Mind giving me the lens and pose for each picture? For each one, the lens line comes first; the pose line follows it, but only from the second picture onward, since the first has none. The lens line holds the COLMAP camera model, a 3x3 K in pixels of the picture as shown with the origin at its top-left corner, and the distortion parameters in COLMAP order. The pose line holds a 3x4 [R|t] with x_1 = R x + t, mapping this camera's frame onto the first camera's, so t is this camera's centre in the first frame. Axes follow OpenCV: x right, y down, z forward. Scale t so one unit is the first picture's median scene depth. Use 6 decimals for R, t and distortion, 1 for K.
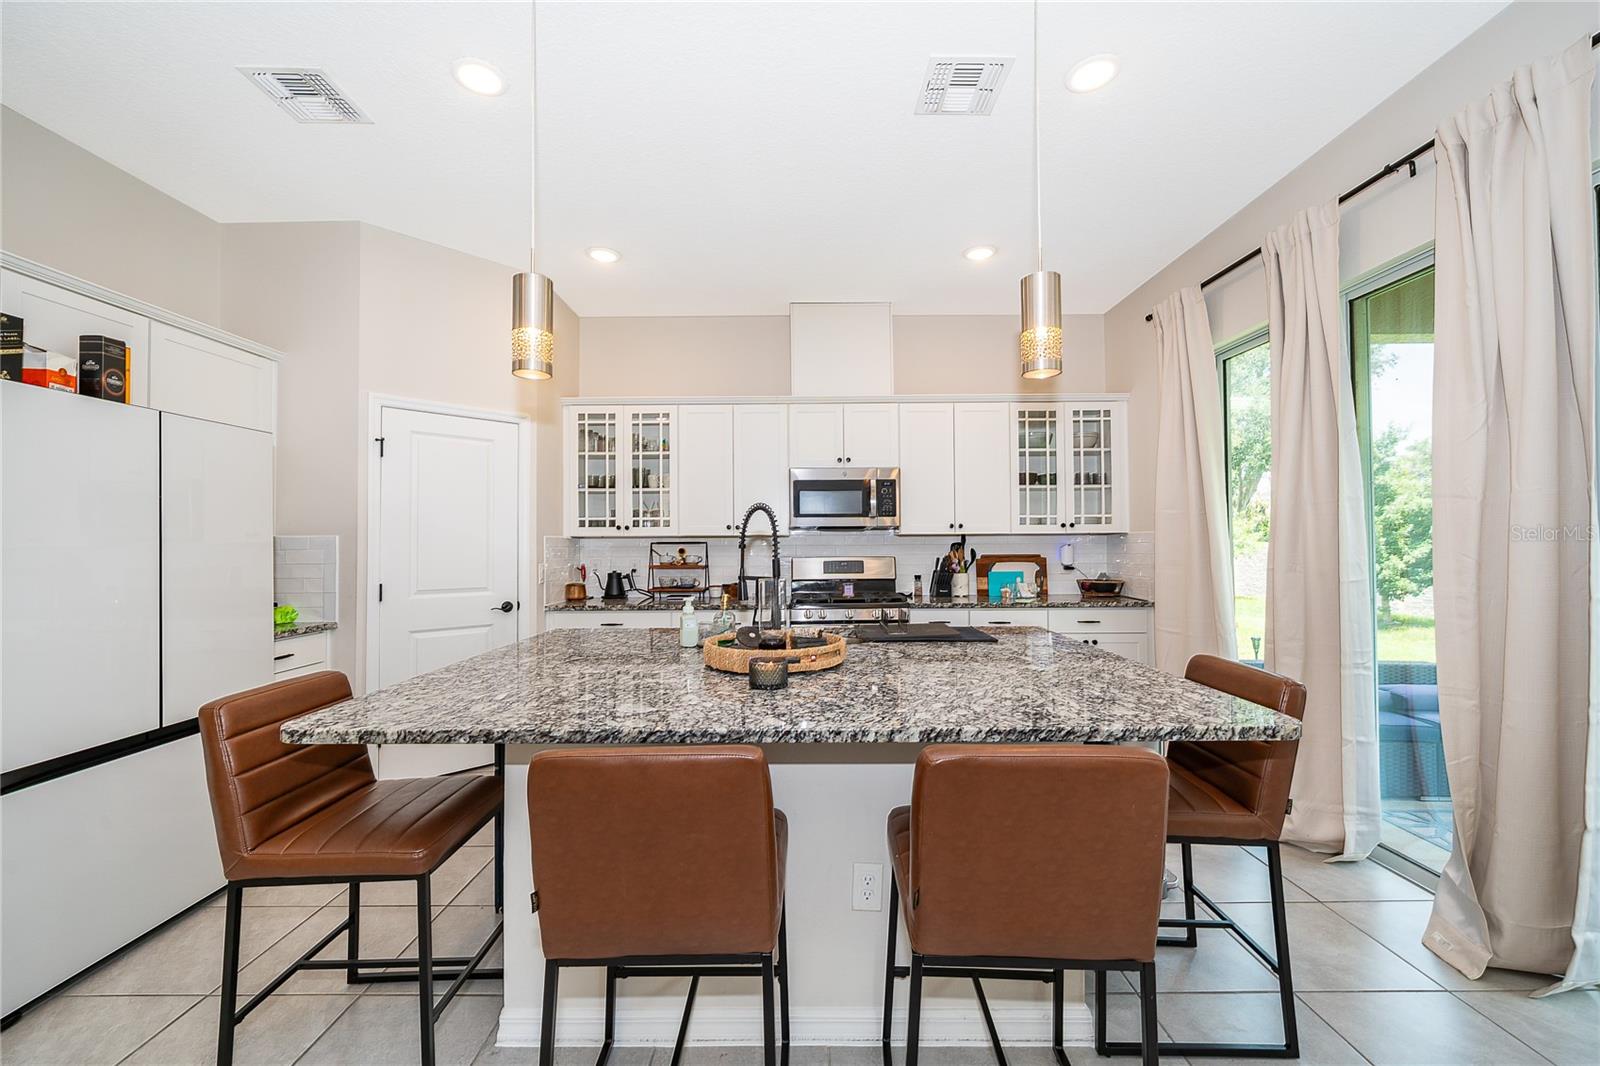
lens RADIAL K [[635.9, 0, 793.9], [0, 635.9, 534.0], [0, 0, 1]] dist [-0.004112, -0.001574]
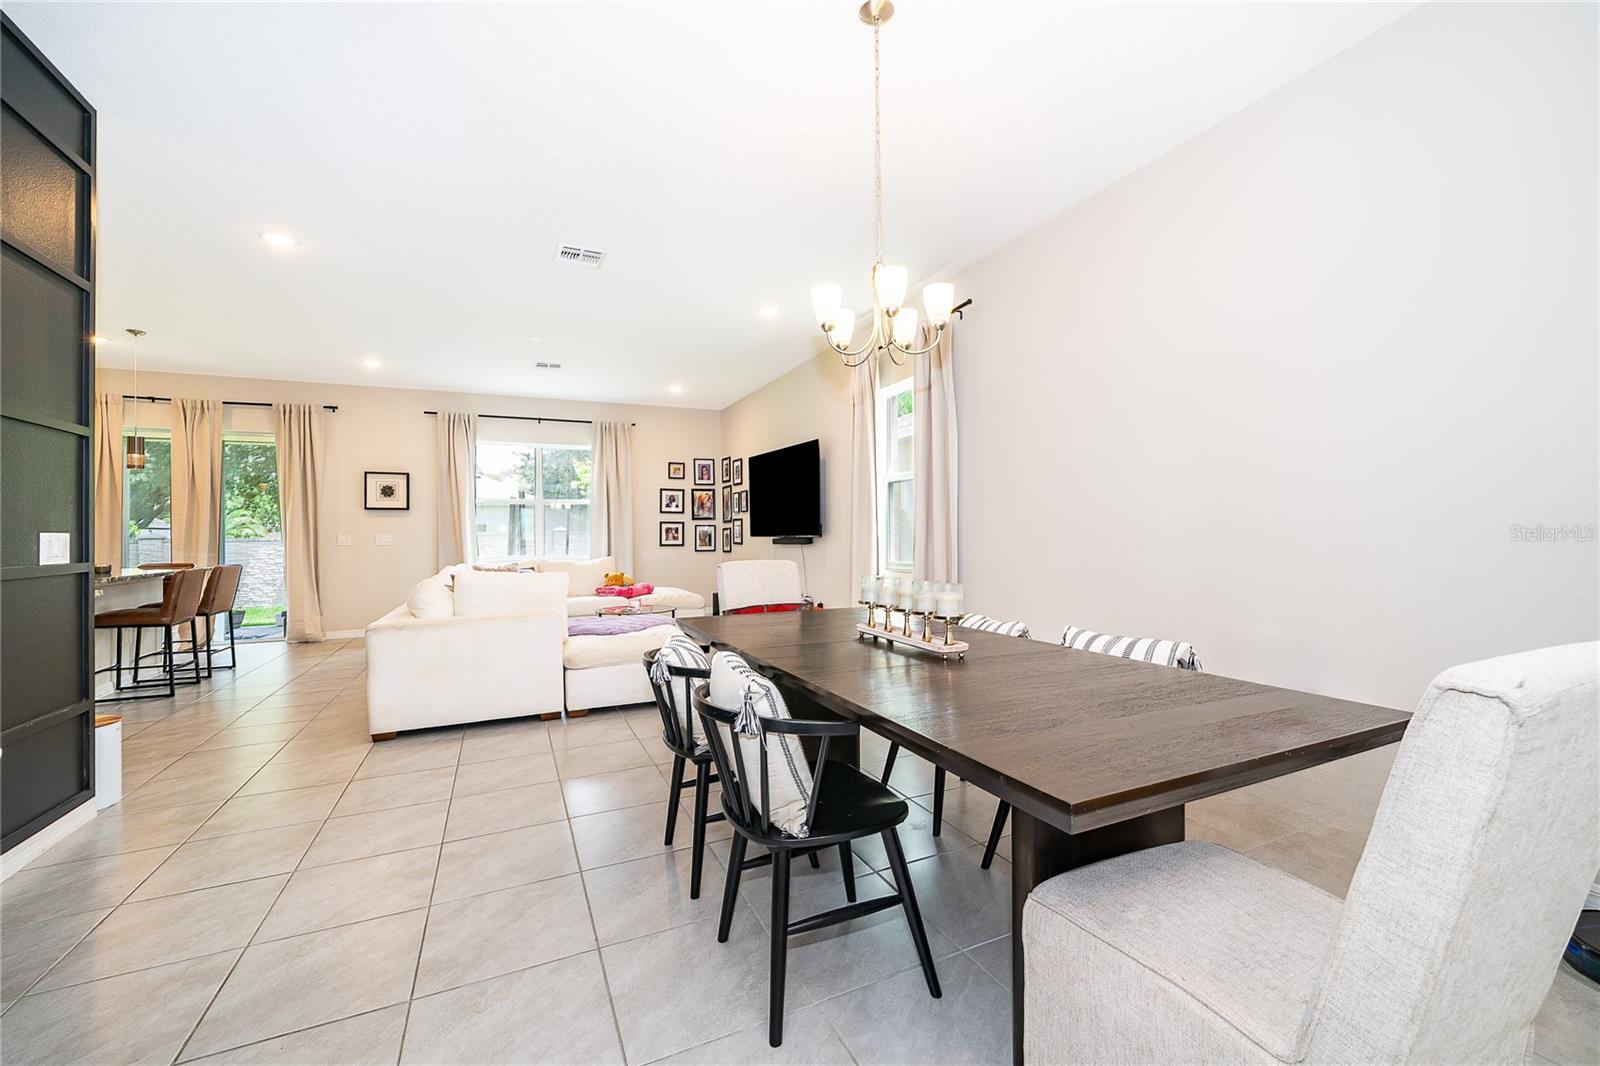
lens RADIAL K [[635.9, 0, 794.8], [0, 635.9, 528.3], [0, 0, 1]] dist [-0.004112, -0.001574]
pose [[-0.423716, 0.019390, 0.905587, -1.546407], [-0.000545, 0.999765, -0.021662, 0.038483], [-0.905795, -0.009672, -0.423606, -0.237119]]
